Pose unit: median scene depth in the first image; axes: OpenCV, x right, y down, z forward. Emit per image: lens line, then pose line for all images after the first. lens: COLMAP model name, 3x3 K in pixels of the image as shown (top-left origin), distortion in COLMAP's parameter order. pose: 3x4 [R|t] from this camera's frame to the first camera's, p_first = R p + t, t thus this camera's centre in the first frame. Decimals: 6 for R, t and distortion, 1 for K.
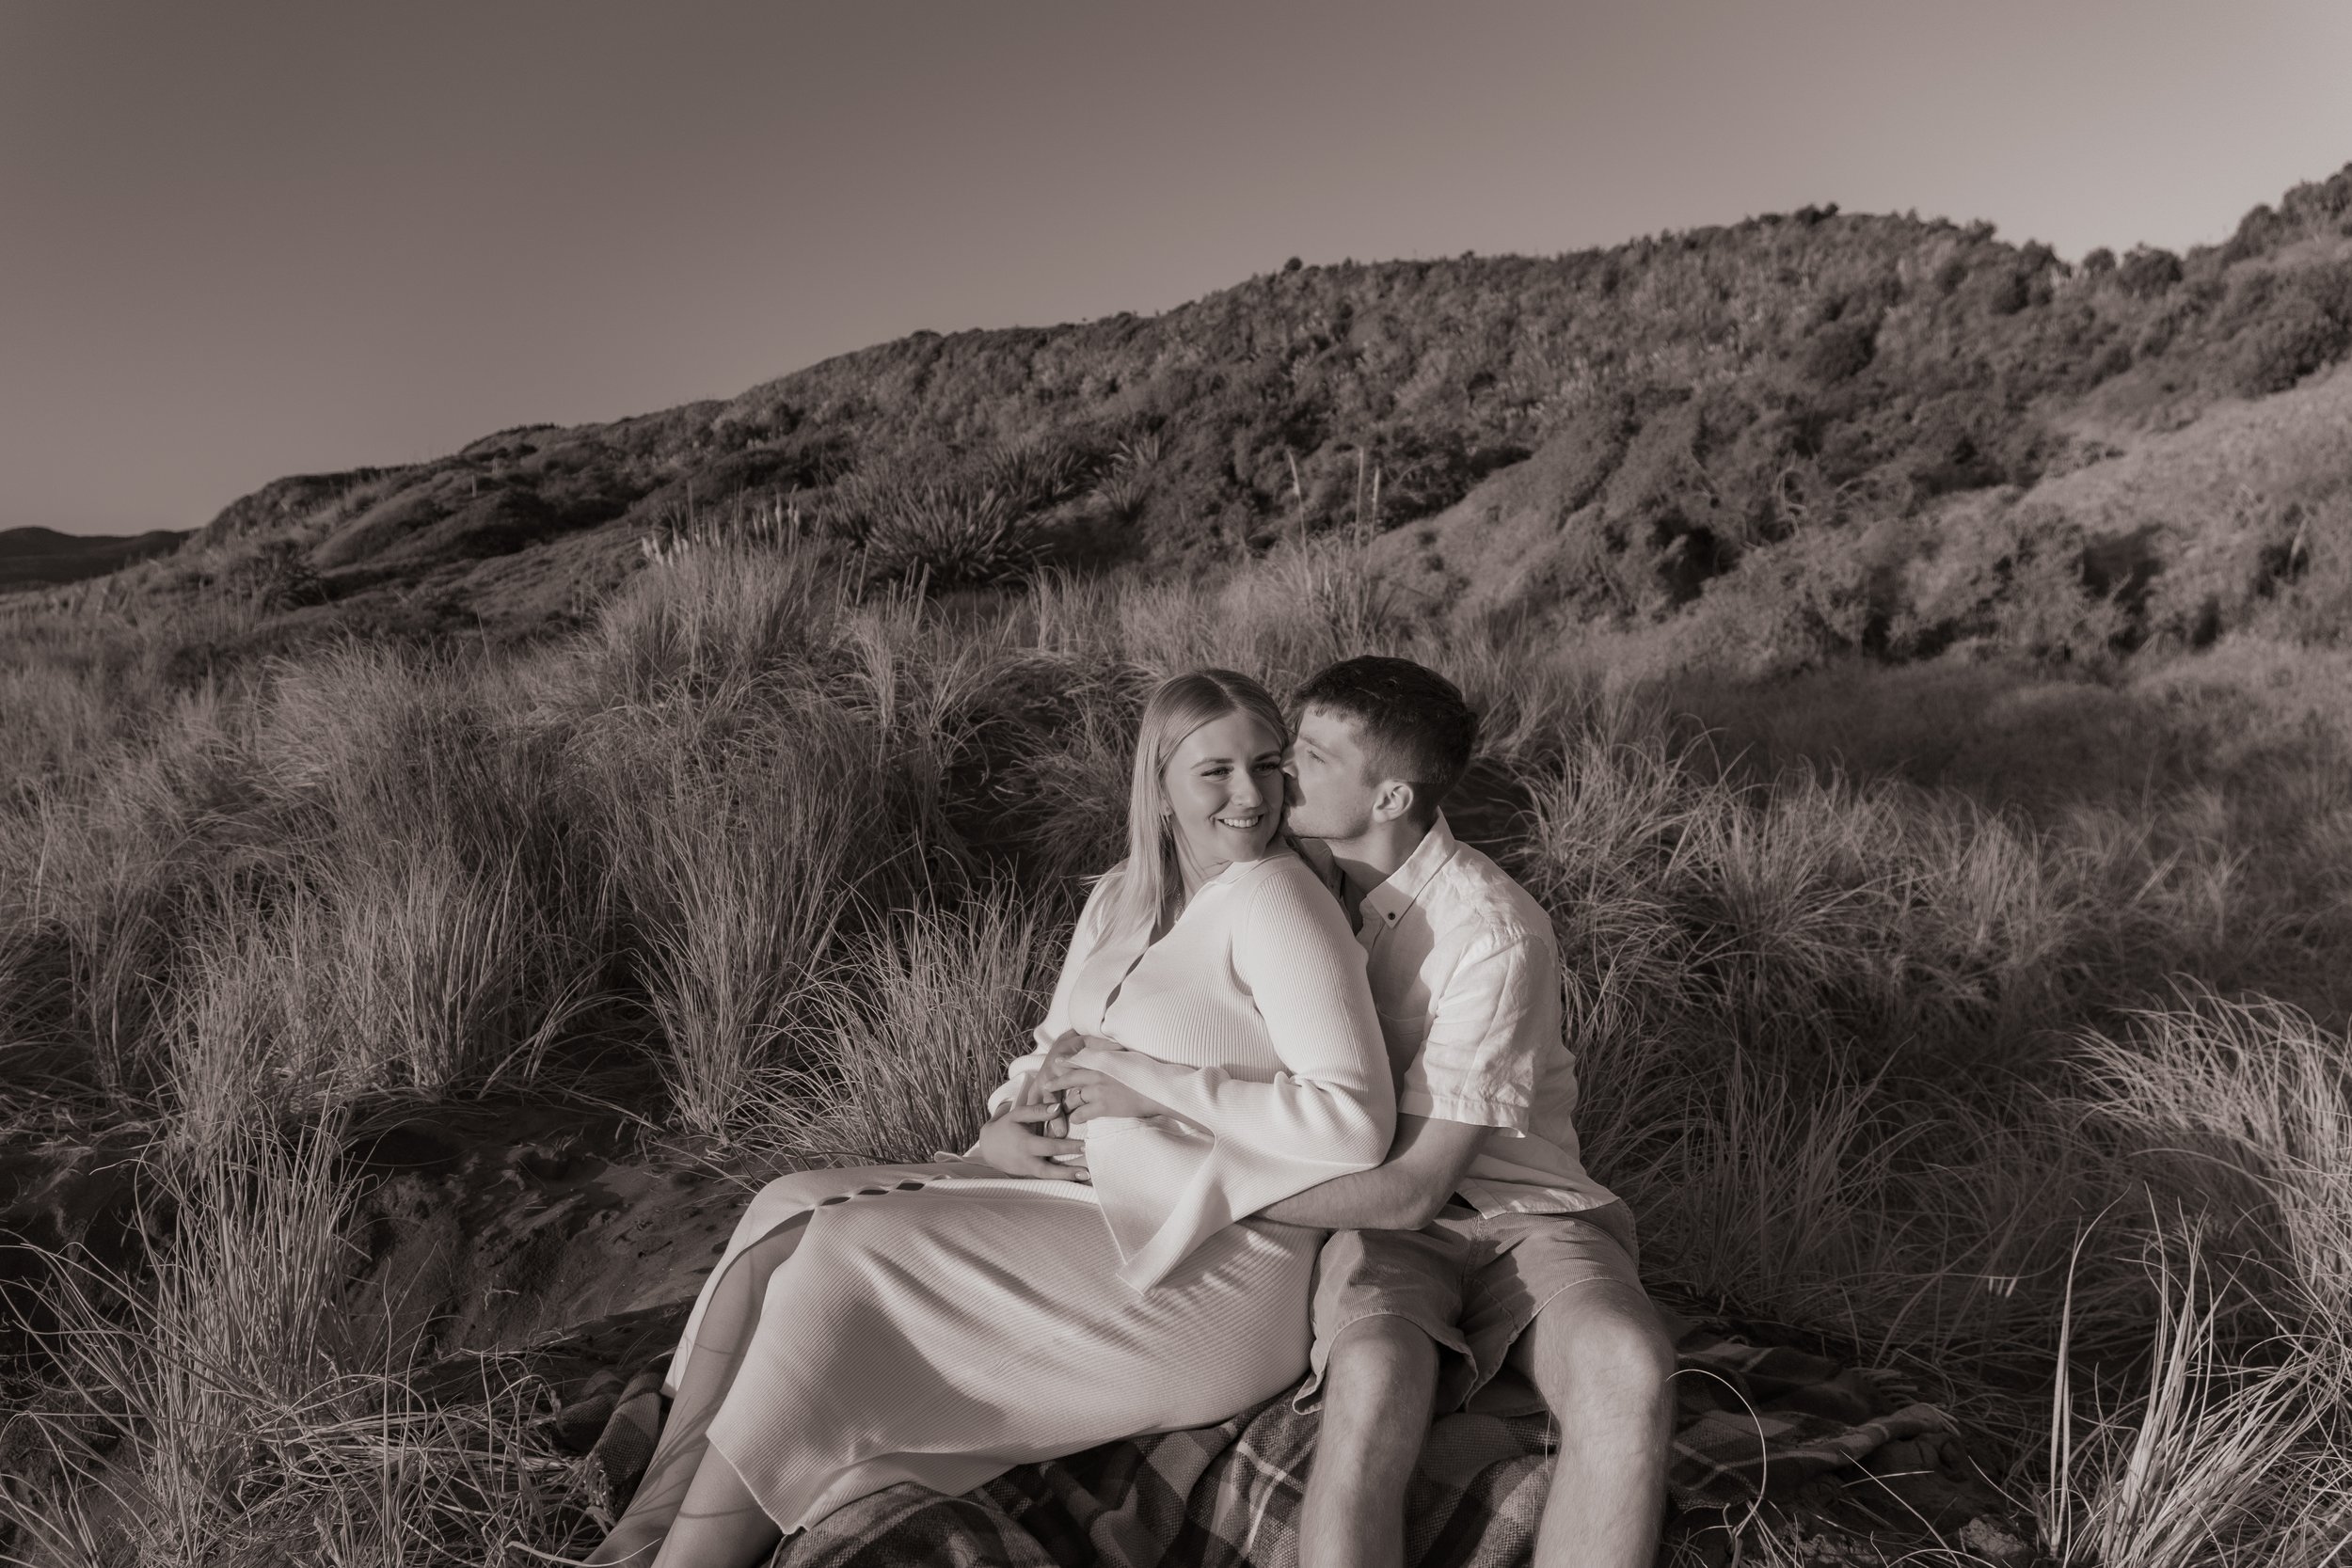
lens RADIAL K [[2023.7, 0, 1174.0], [0, 2023.7, 783.4], [0, 0, 1]] dist [0.018631, 0.004135]
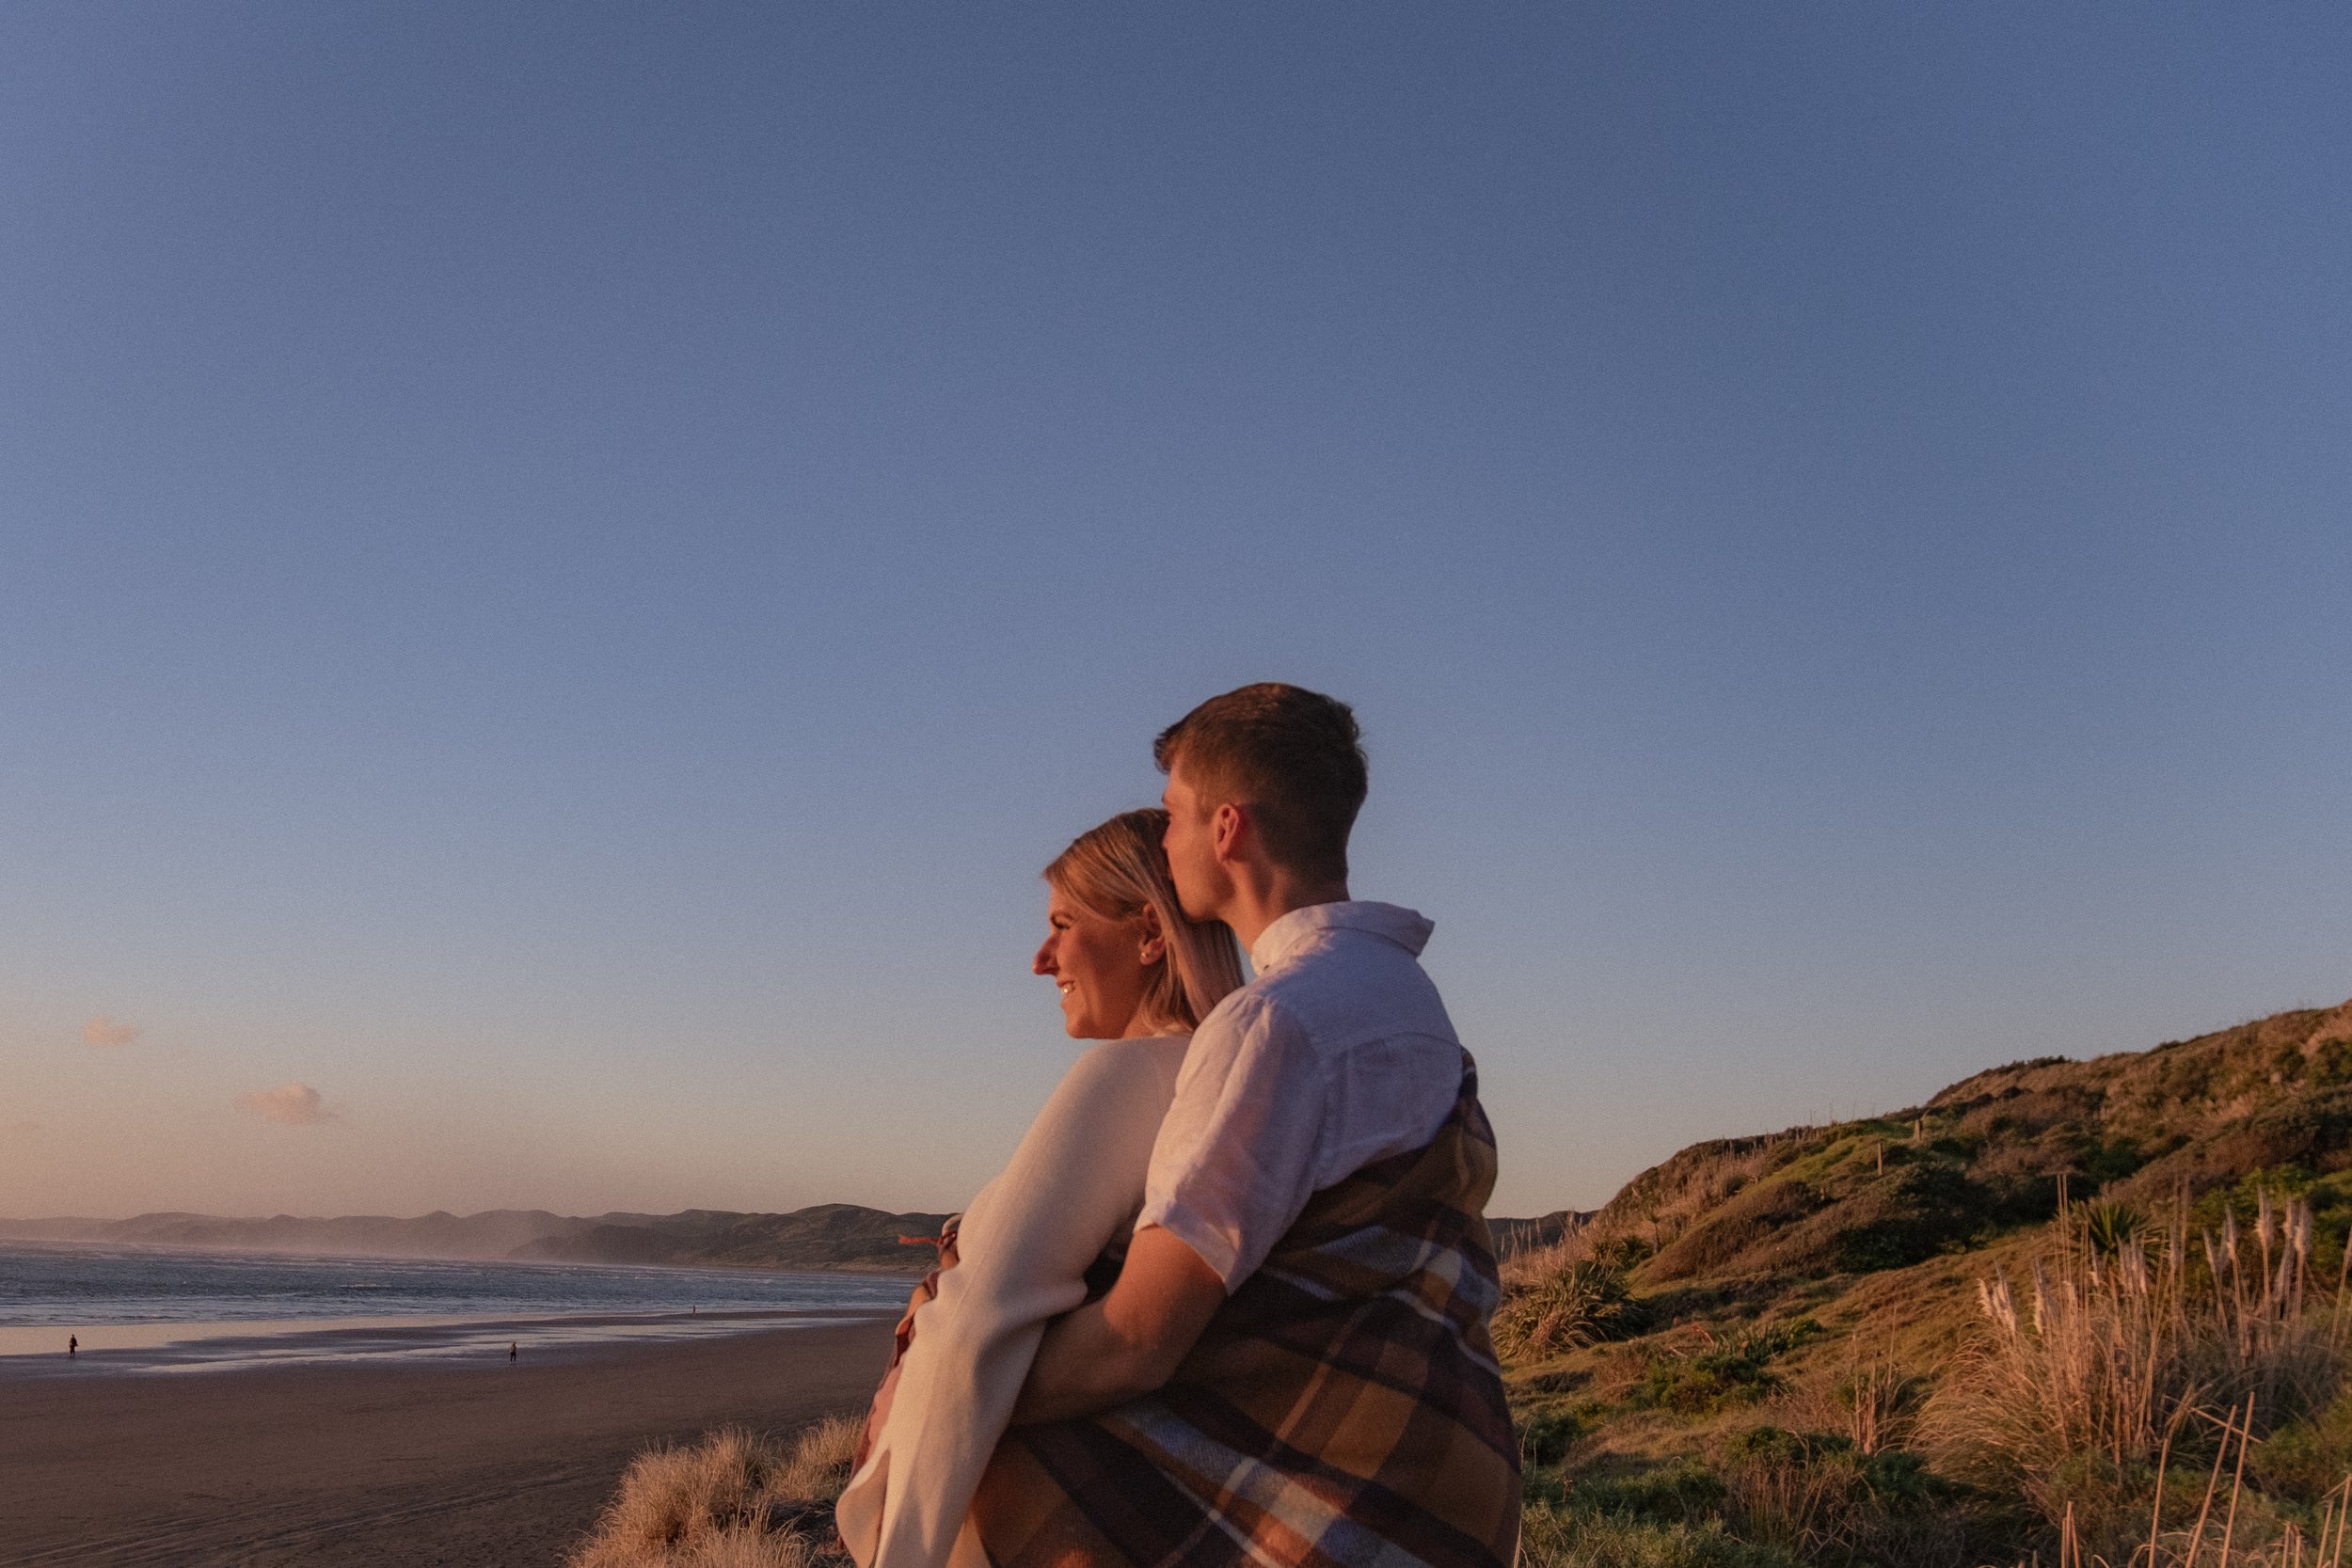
lens RADIAL K [[2023.7, 0, 1175.6], [0, 2023.7, 786.2], [0, 0, 1]] dist [0.018631, 0.004135]
pose [[0.687054, -0.143005, -0.712394, 0.004374], [-0.074059, 0.961553, -0.264446, -0.067109], [0.722822, 0.234448, 0.650048, 0.340392]]
